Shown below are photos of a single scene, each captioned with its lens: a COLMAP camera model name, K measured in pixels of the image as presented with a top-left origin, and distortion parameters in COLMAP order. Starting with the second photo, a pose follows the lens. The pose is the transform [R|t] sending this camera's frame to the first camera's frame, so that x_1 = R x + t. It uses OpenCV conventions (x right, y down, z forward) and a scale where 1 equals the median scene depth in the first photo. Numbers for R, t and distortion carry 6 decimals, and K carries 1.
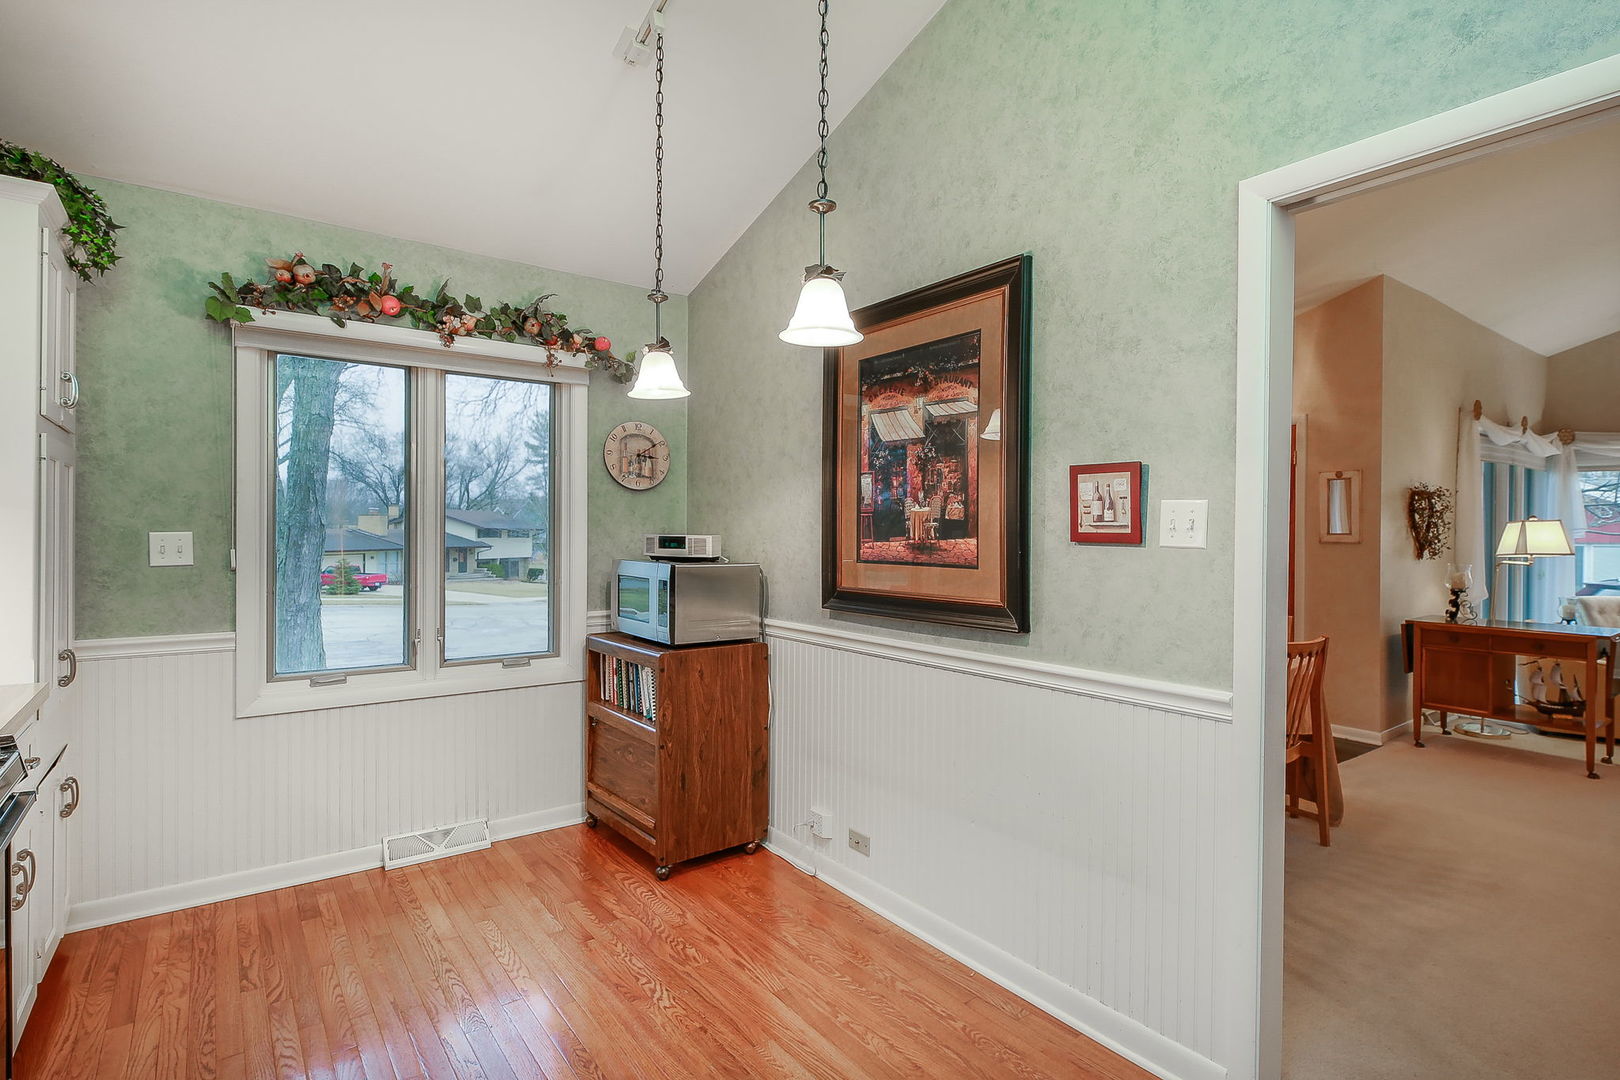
lens RADIAL K [[803.6, 0, 809.2], [0, 803.6, 538.5], [0, 0, 1]] dist [0.001033, 0.000087]
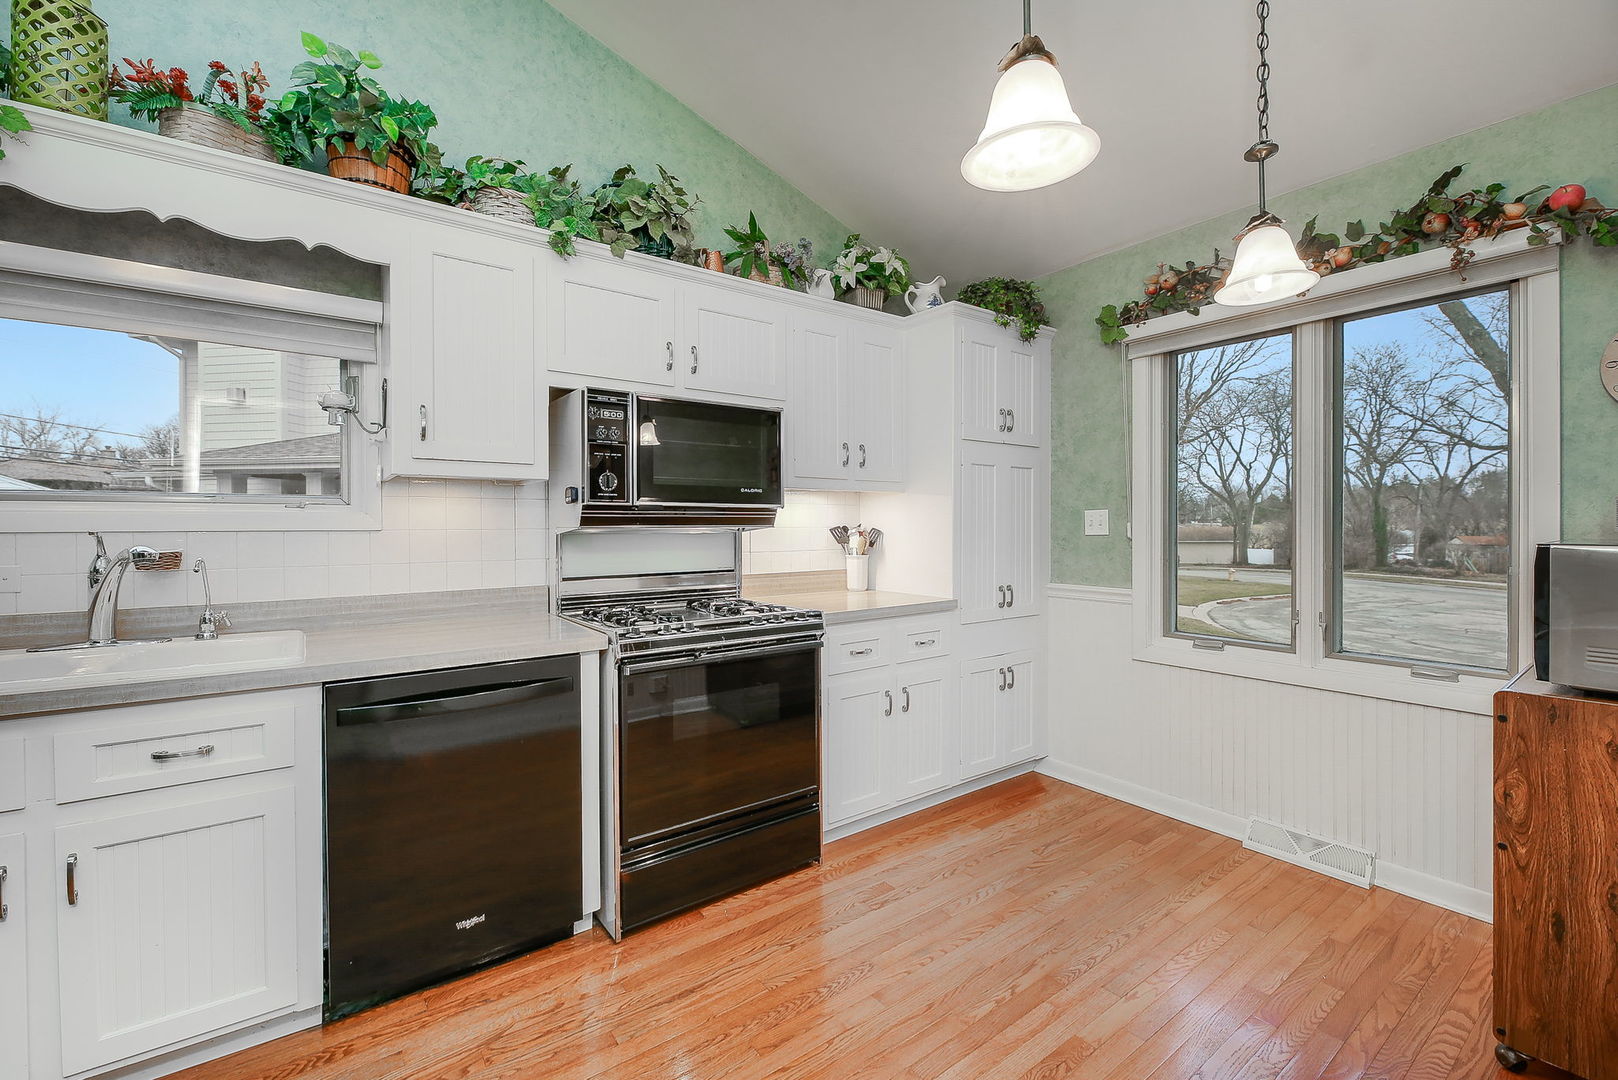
lens RADIAL K [[686.6, 0, 810.9], [0, 686.6, 531.3], [0, 0, 1]] dist [0.000227, -0.000369]
pose [[0.003518, 0.003238, -0.999989, 0.376945], [-0.002692, 0.999991, 0.003229, 0.026623], [0.999990, 0.002680, 0.003527, 0.550317]]
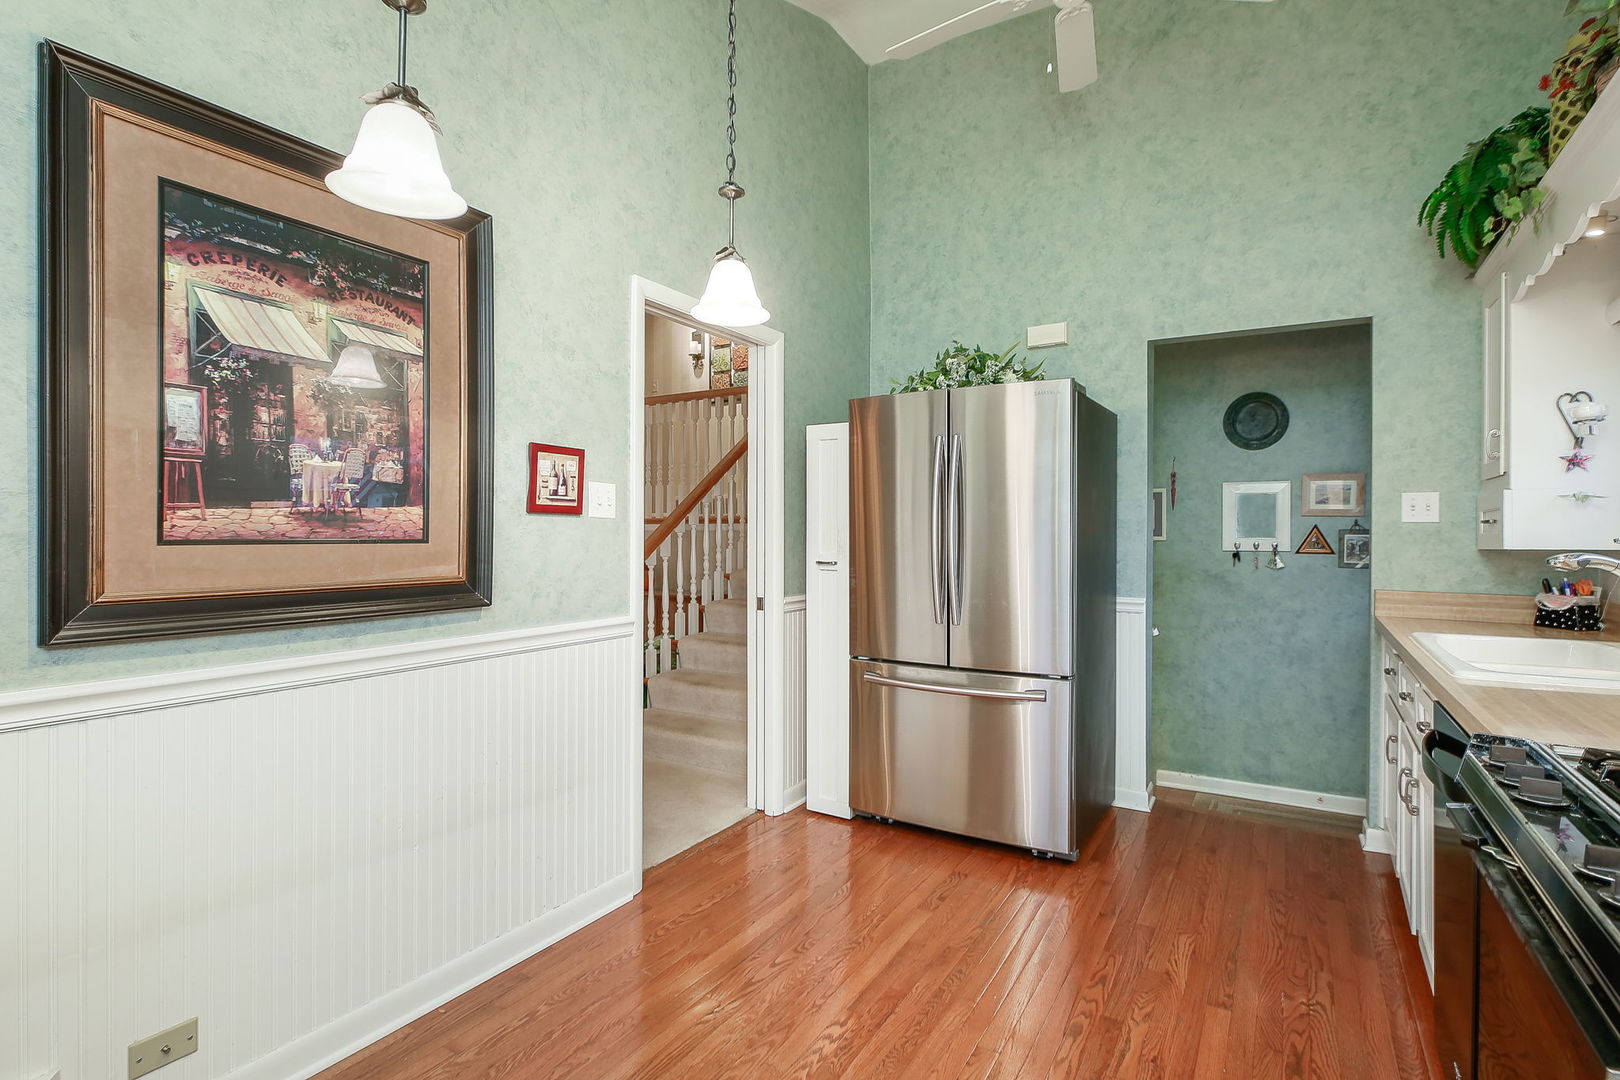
lens RADIAL K [[803.6, 0, 809.5], [0, 803.6, 534.7], [0, 0, 1]] dist [0.001033, 0.000087]
pose [[-0.380602, -0.007840, 0.924706, -0.675660], [0.001036, 0.999960, 0.008905, 0.020352], [-0.924738, 0.004347, -0.380578, 0.876438]]
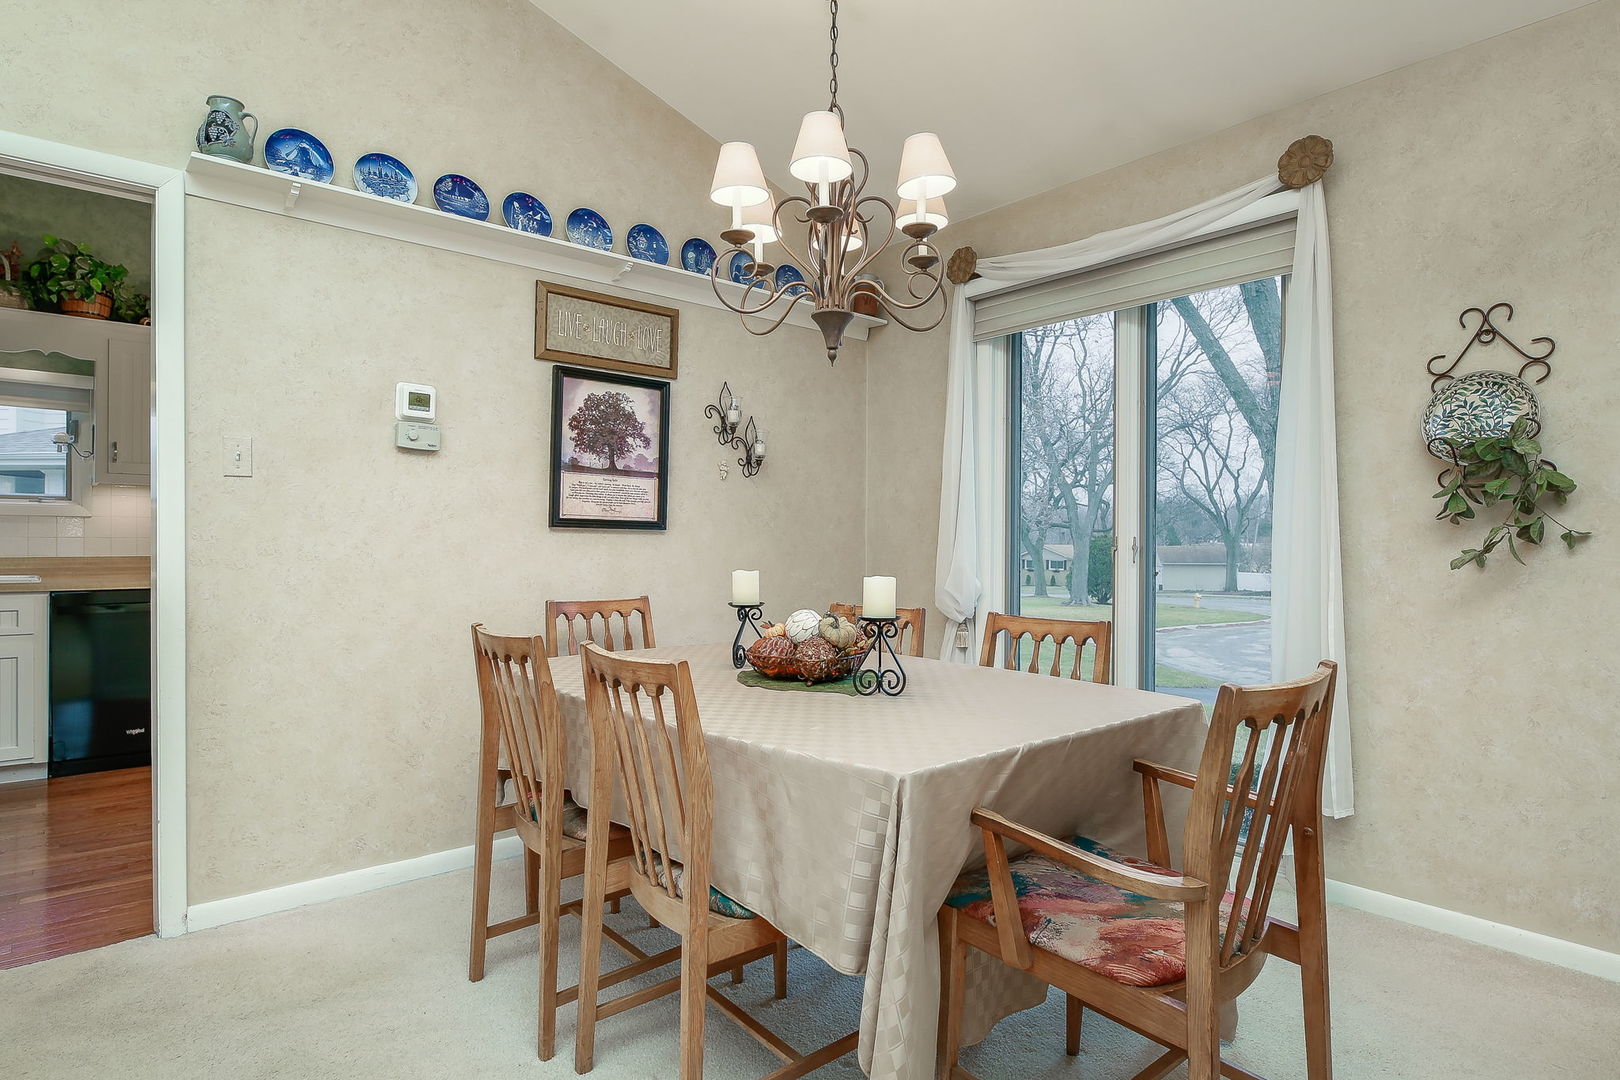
lens RADIAL K [[883.4, 0, 814.4], [0, 883.4, 536.9], [0, 0, 1]] dist [-0.005569, 0.001746]
pose [[0.097535, -0.009960, -0.995182, 1.396677], [-0.011160, 0.999876, -0.011100, 0.073474], [0.995169, 0.012189, 0.097412, 1.274158]]
